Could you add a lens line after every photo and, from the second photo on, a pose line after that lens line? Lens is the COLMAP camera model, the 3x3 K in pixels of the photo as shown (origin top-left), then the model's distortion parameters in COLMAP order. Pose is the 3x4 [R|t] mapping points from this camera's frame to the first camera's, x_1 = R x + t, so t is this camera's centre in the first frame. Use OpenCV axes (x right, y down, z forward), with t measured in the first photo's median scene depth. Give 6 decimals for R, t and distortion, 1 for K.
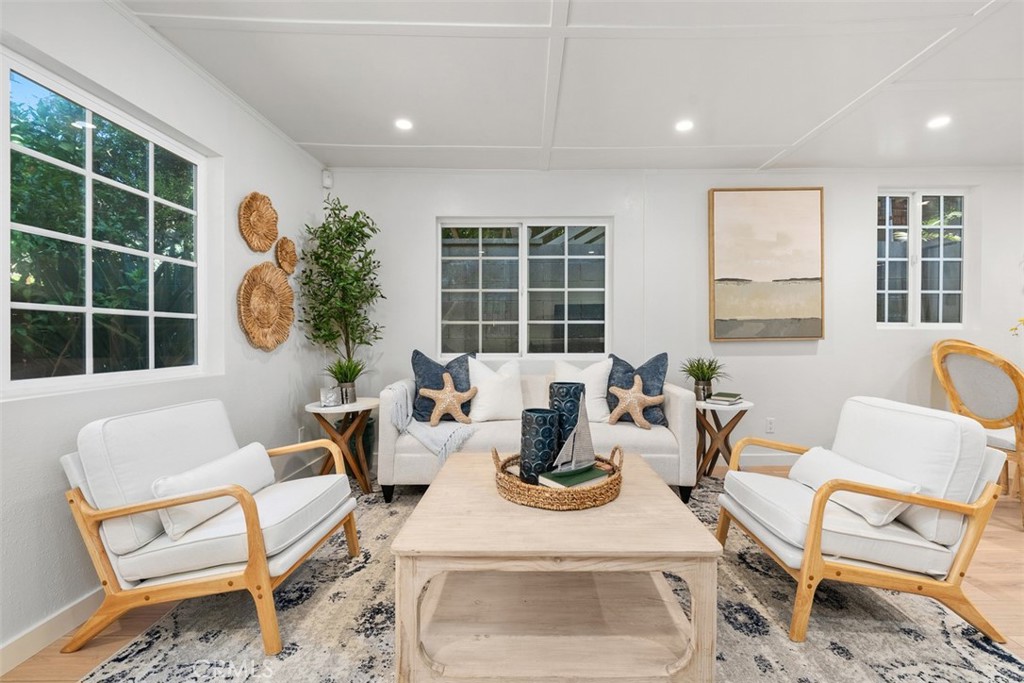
lens RADIAL K [[446.2, 0, 512.0], [0, 446.2, 341.5], [0, 0, 1]] dist [-0.001179, -0.000048]
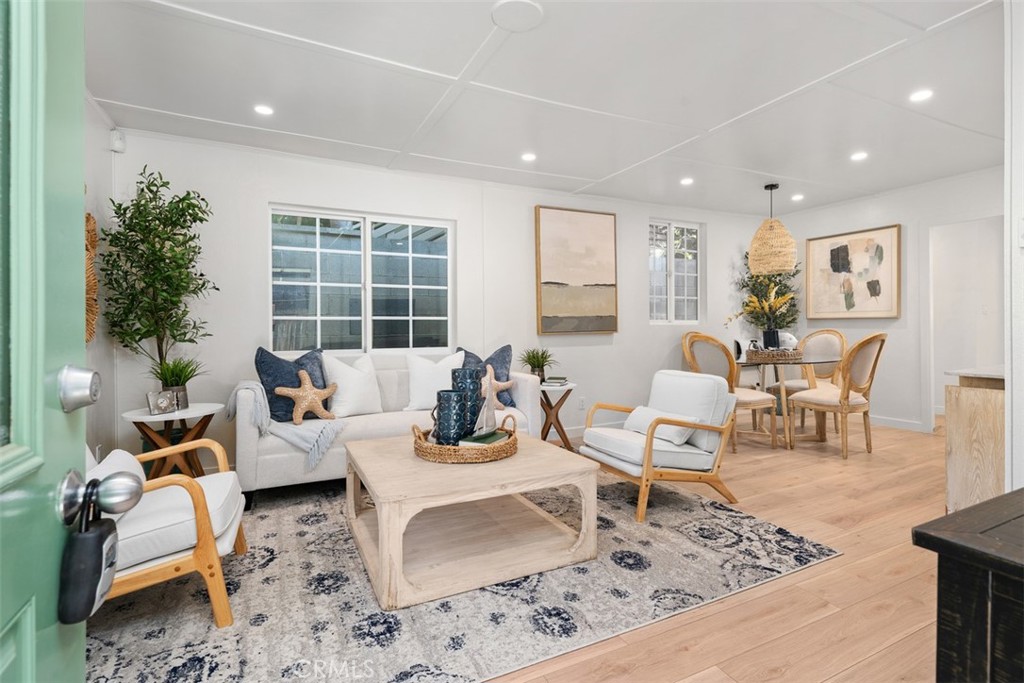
lens RADIAL K [[490.3, 0, 512.0], [0, 490.3, 341.5], [0, 0, 1]] dist [-0.000218, -0.000172]
pose [[0.901470, -0.015679, 0.432557, -0.196136], [0.014130, 0.999877, 0.006795, 0.007566], [-0.432610, -0.000014, 0.901581, -0.148778]]
